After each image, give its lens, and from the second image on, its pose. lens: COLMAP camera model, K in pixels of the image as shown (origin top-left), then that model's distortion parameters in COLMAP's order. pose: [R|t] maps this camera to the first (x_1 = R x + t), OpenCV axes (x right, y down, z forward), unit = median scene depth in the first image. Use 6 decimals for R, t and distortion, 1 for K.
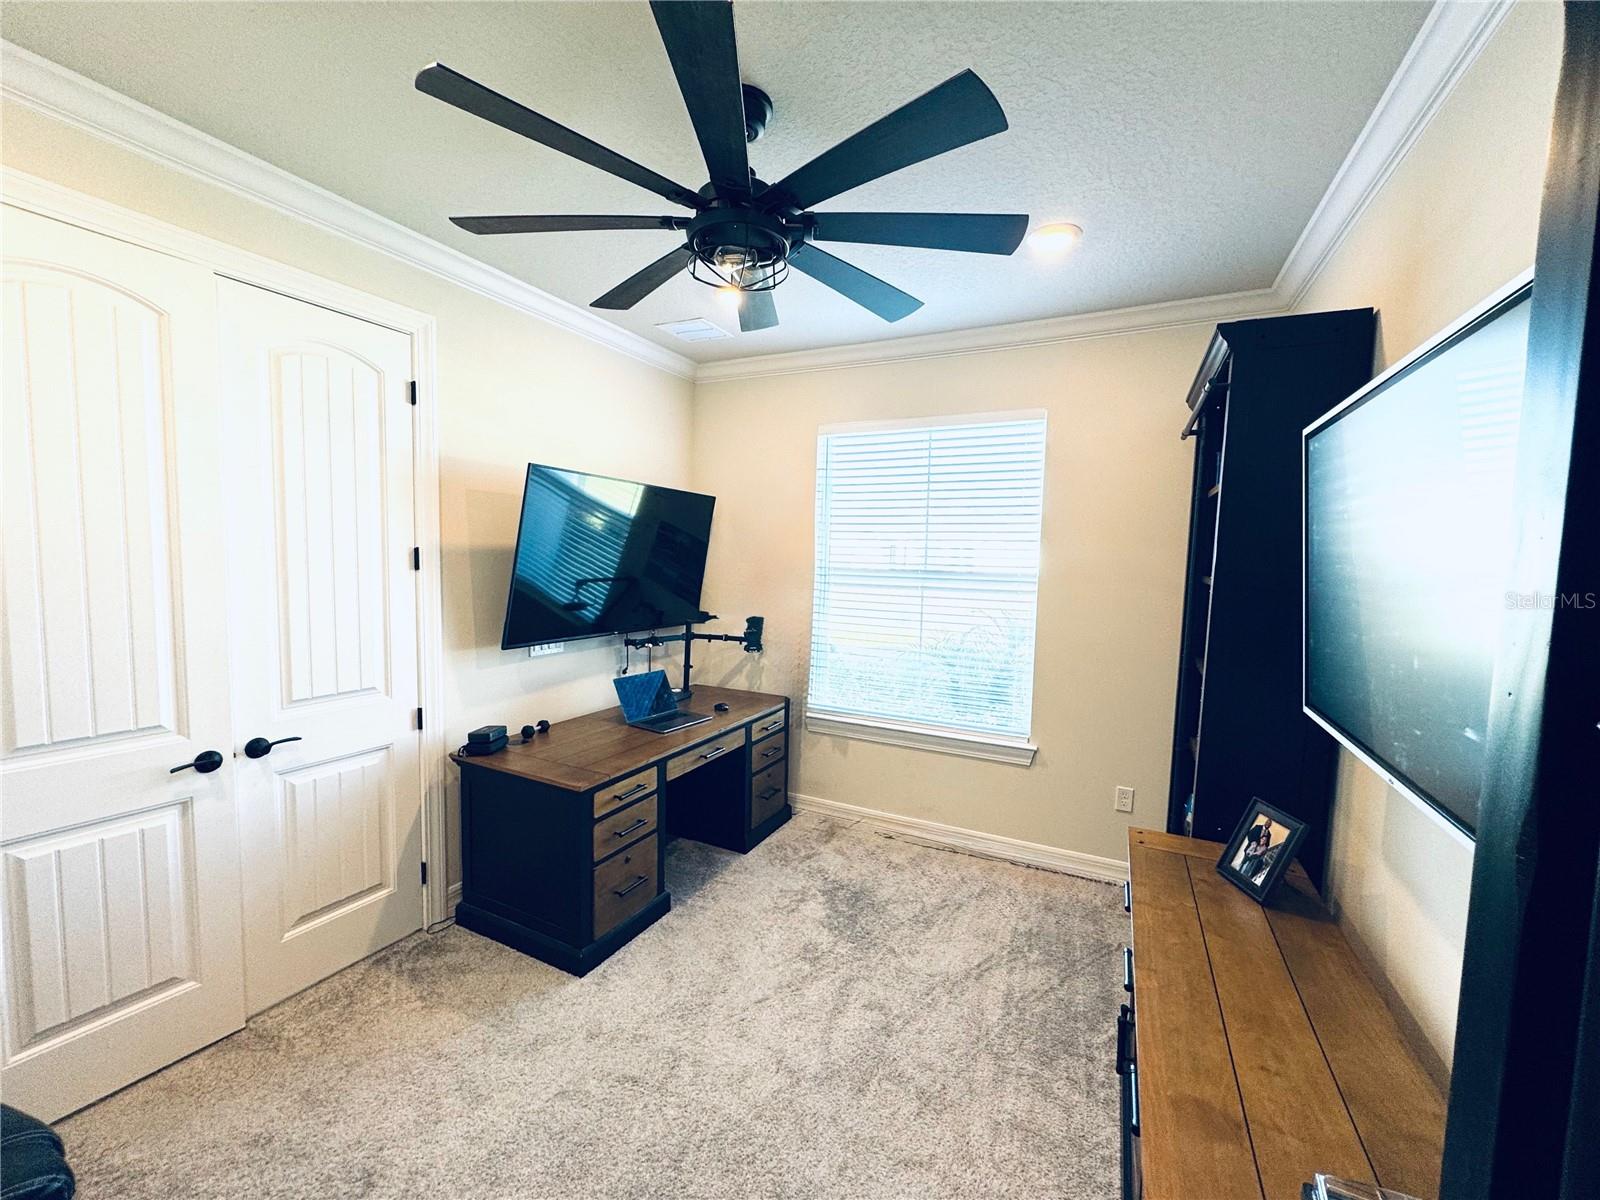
lens RADIAL K [[637.2, 0, 793.7], [0, 637.2, 597.0], [0, 0, 1]] dist [-0.001888, 0.000835]
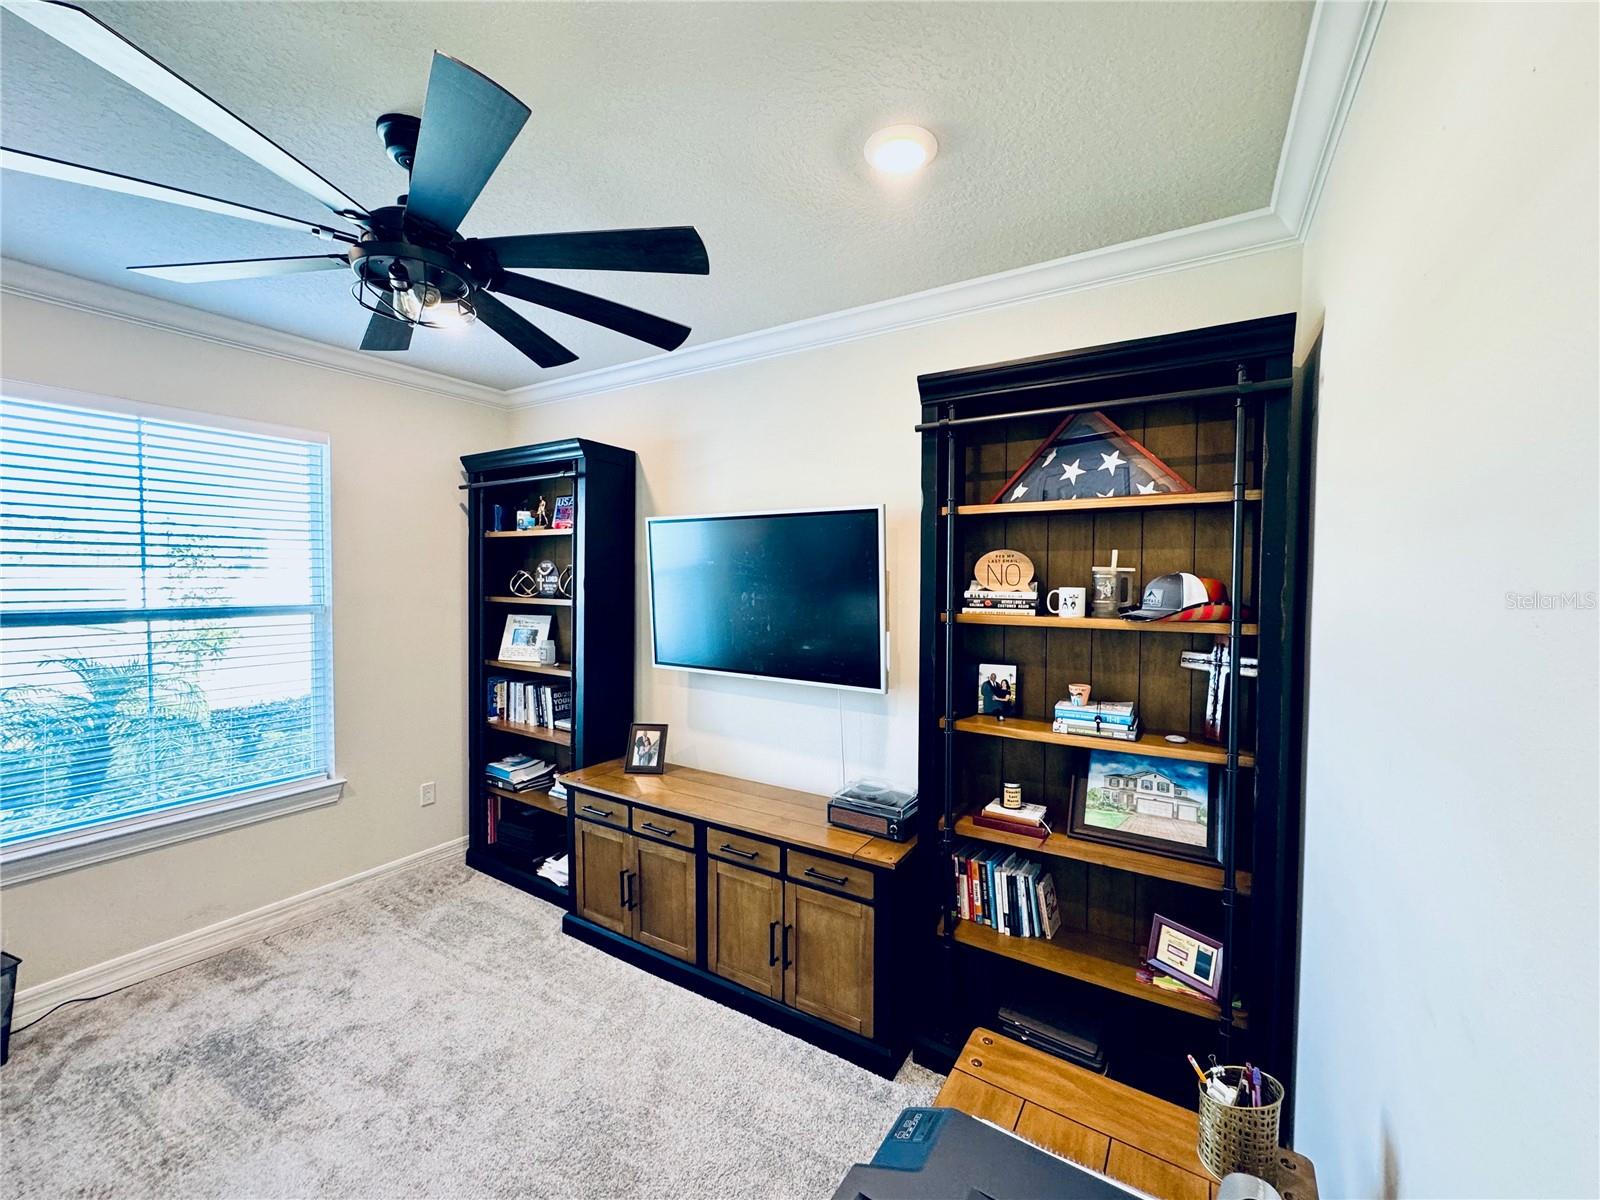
lens RADIAL K [[637.2, 0, 803.5], [0, 637.2, 593.8], [0, 0, 1]] dist [-0.001888, 0.000835]
pose [[0.076189, -0.045047, 0.996075, -0.609545], [0.059666, 0.997395, 0.040542, -0.051944], [-0.995307, 0.056343, 0.078678, 0.236175]]
